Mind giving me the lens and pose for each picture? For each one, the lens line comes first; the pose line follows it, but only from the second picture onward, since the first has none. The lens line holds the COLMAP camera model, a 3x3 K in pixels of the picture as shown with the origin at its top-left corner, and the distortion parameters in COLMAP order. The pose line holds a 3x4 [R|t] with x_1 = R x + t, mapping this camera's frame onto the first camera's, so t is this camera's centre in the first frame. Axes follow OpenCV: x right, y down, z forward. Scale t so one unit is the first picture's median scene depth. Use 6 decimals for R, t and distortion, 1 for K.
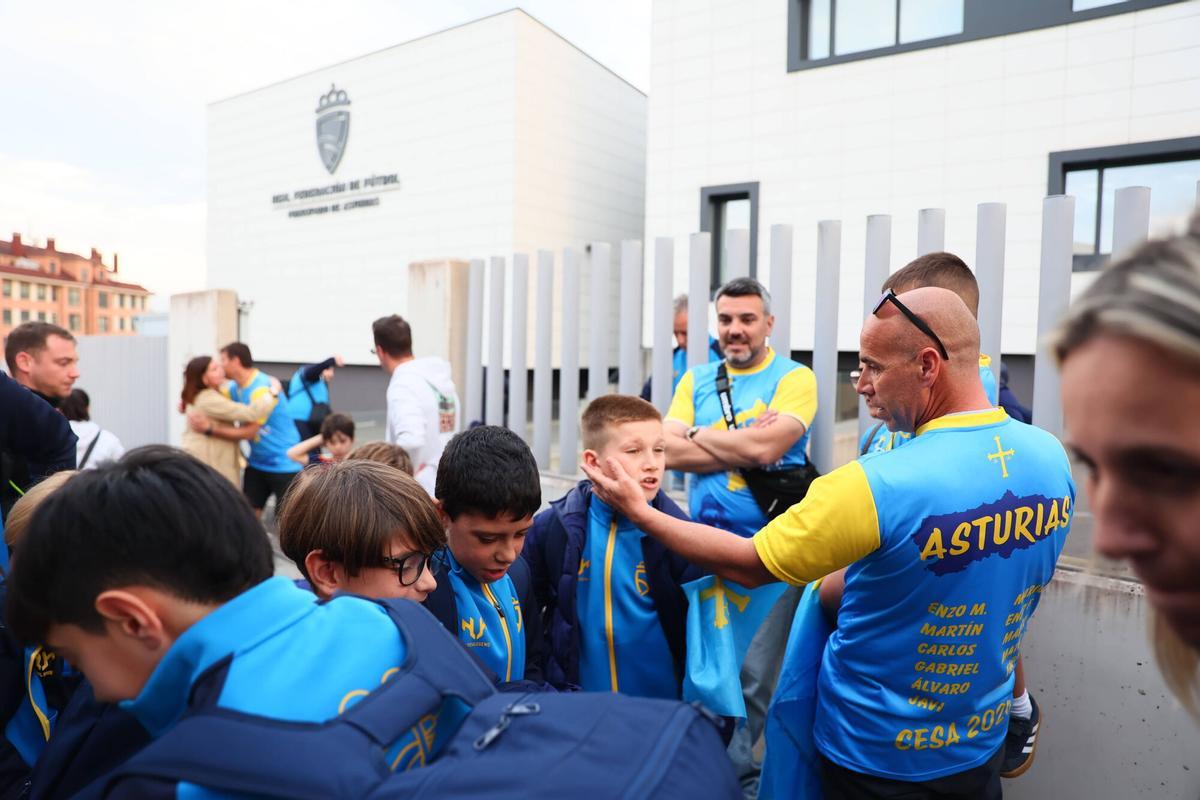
lens RADIAL K [[815.3, 0, 590.6], [0, 815.3, 399.6], [0, 0, 1]] dist [-0.106938, 0.077475]
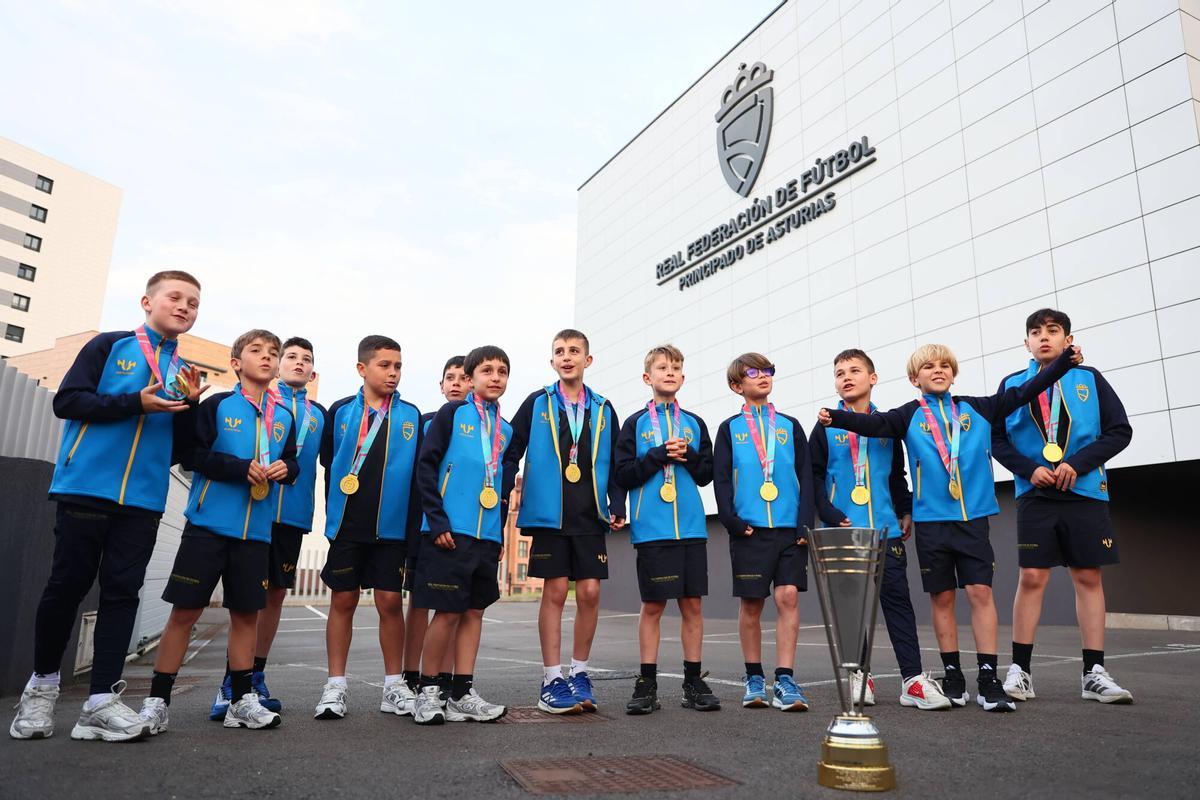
lens RADIAL K [[815.3, 0, 601.9], [0, 815.3, 399.6], [0, 0, 1]] dist [-0.106938, 0.077475]
pose [[0.887578, -0.099784, -0.449720, -0.161533], [-0.033516, 0.959682, -0.279083, 0.038645], [0.459437, 0.262780, 0.848448, 0.474751]]
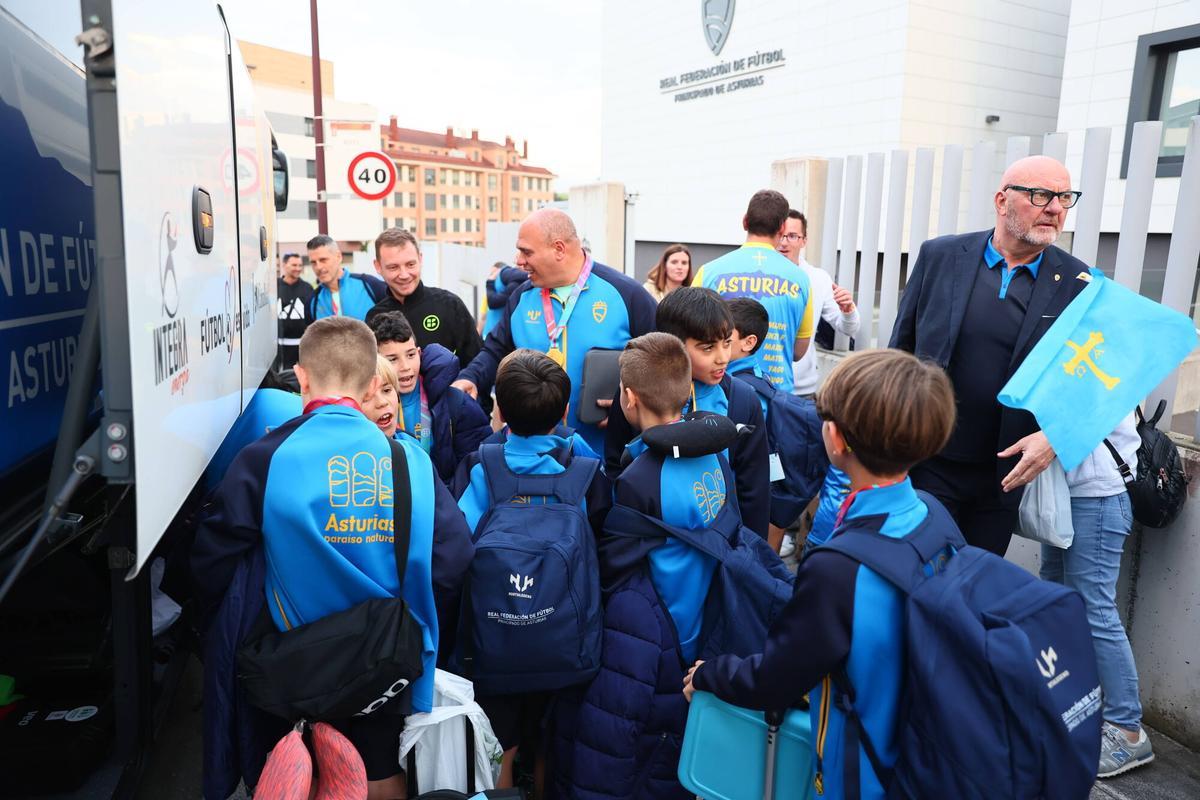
lens RADIAL K [[815.3, 0, 592.1], [0, 815.3, 402.8], [0, 0, 1]] dist [-0.106938, 0.077475]
pose [[0.896635, 0.086290, -0.434280, 0.010875], [-0.019382, 0.987535, 0.156203, -0.003056], [0.442346, -0.131640, 0.887131, -0.019804]]
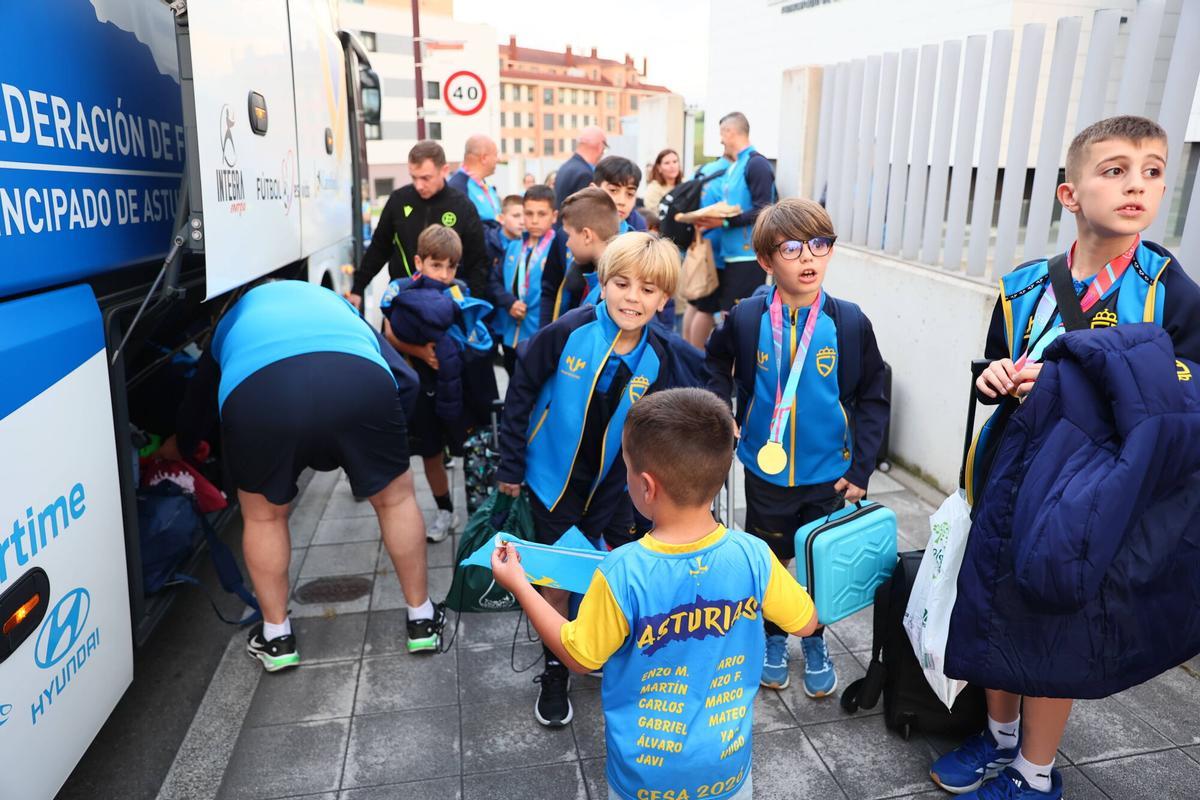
lens RADIAL K [[815.3, 0, 596.6], [0, 815.3, 403.9], [0, 0, 1]] dist [-0.106938, 0.077475]
pose [[0.825448, 0.154377, -0.542958, 0.055485], [-0.016348, 0.968010, 0.250378, 0.003750], [0.564242, -0.197797, 0.801566, -0.041536]]
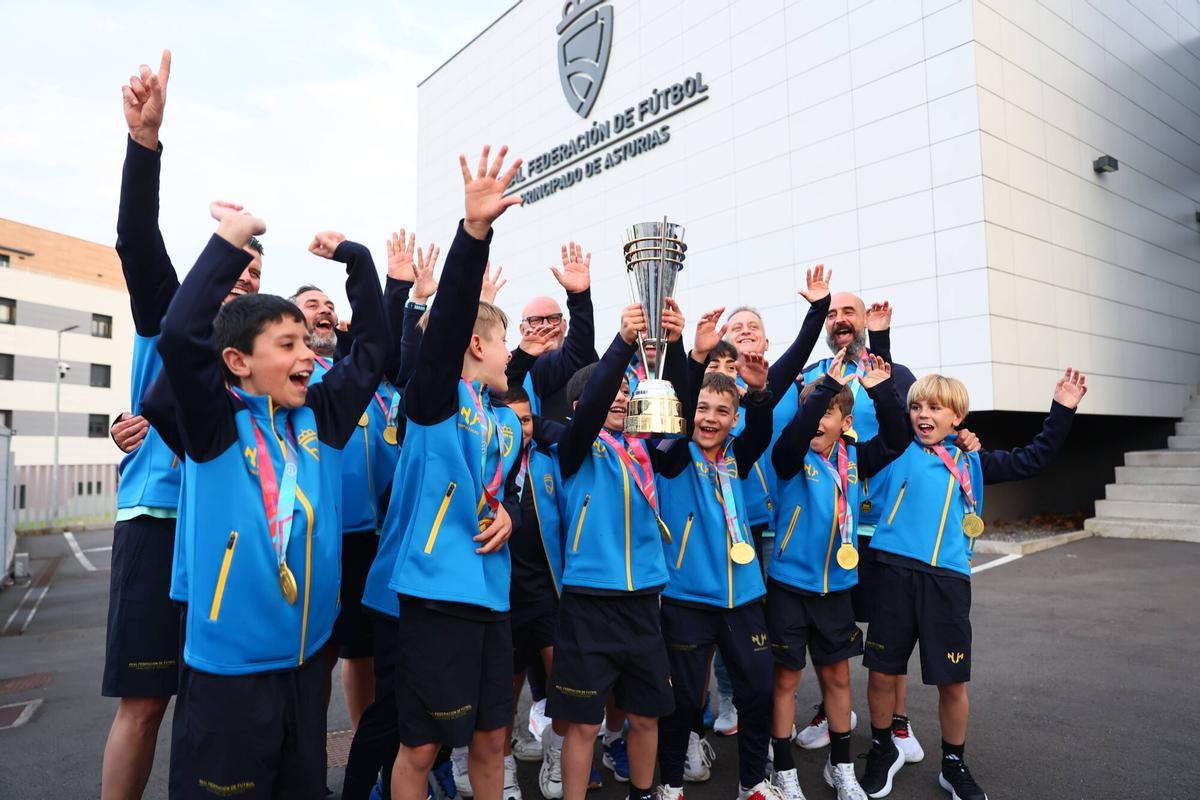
lens RADIAL K [[815.3, 0, 599.3], [0, 815.3, 400.8], [0, 0, 1]] dist [-0.106938, 0.077475]
pose [[0.952949, -0.048184, -0.299277, -0.141916], [0.011692, 0.992394, -0.122547, 0.005156], [0.302906, 0.113282, 0.946264, 0.452890]]
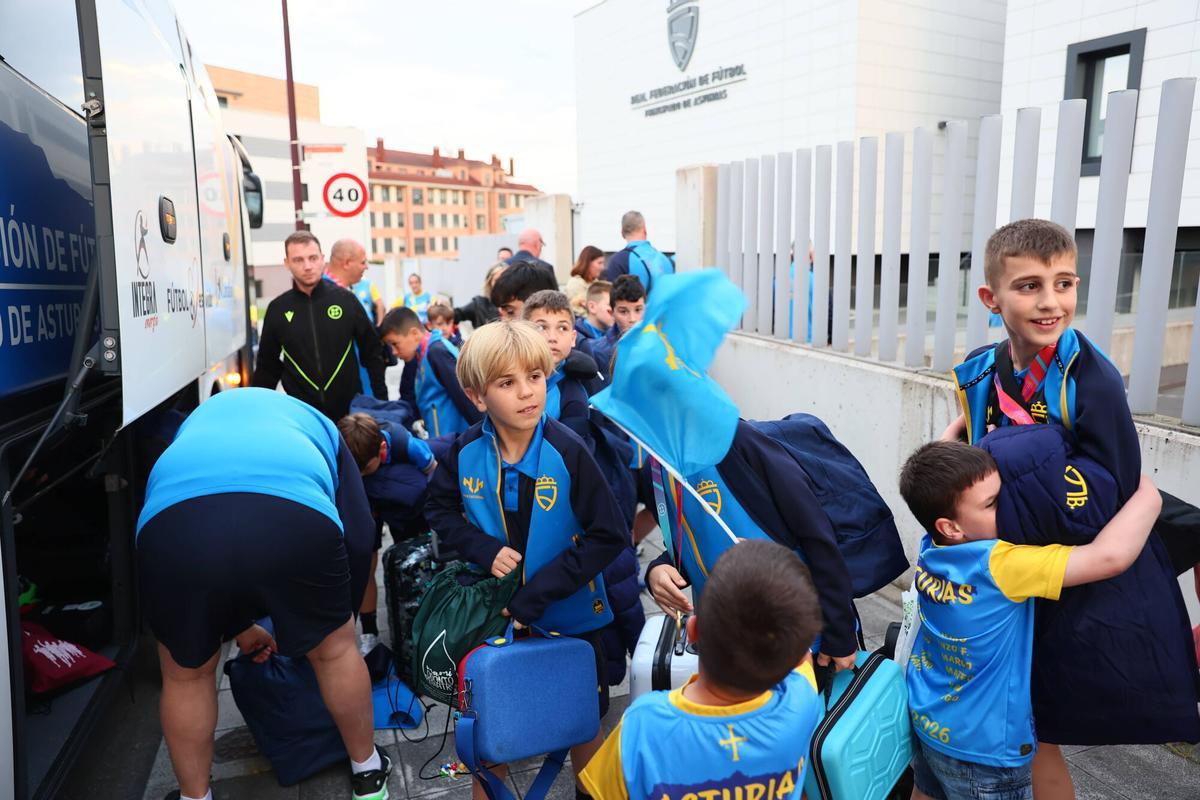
lens RADIAL K [[815.3, 0, 596.2], [0, 815.3, 402.4], [0, 0, 1]] dist [-0.106938, 0.077475]
pose [[0.903037, 0.050971, -0.426528, 0.043662], [0.009183, 0.990418, 0.137799, 0.002666], [0.429465, -0.128354, 0.893916, -0.041684]]
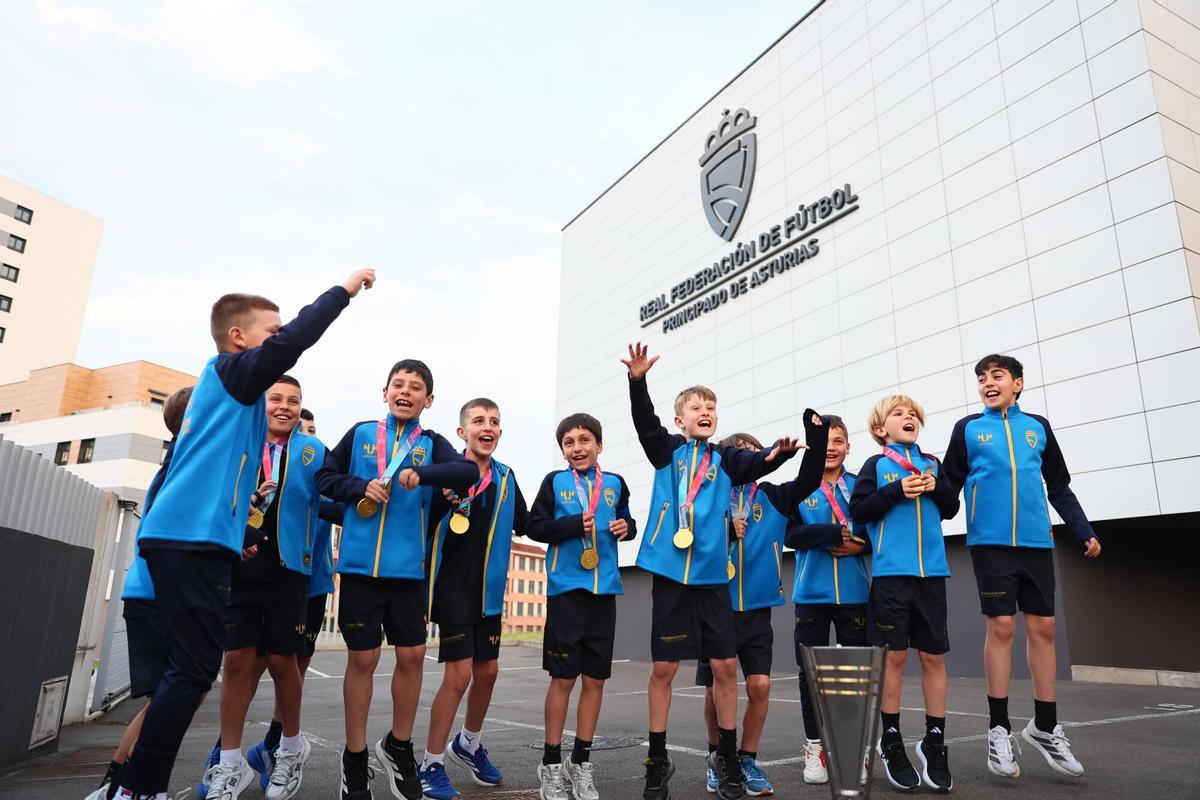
lens RADIAL K [[815.3, 0, 604.8], [0, 815.3, 397.7], [0, 0, 1]] dist [-0.106938, 0.077475]
pose [[0.898798, -0.115499, -0.422873, -0.163003], [-0.029148, 0.946784, -0.320546, 0.029836], [0.437392, 0.300432, 0.847602, 0.475766]]
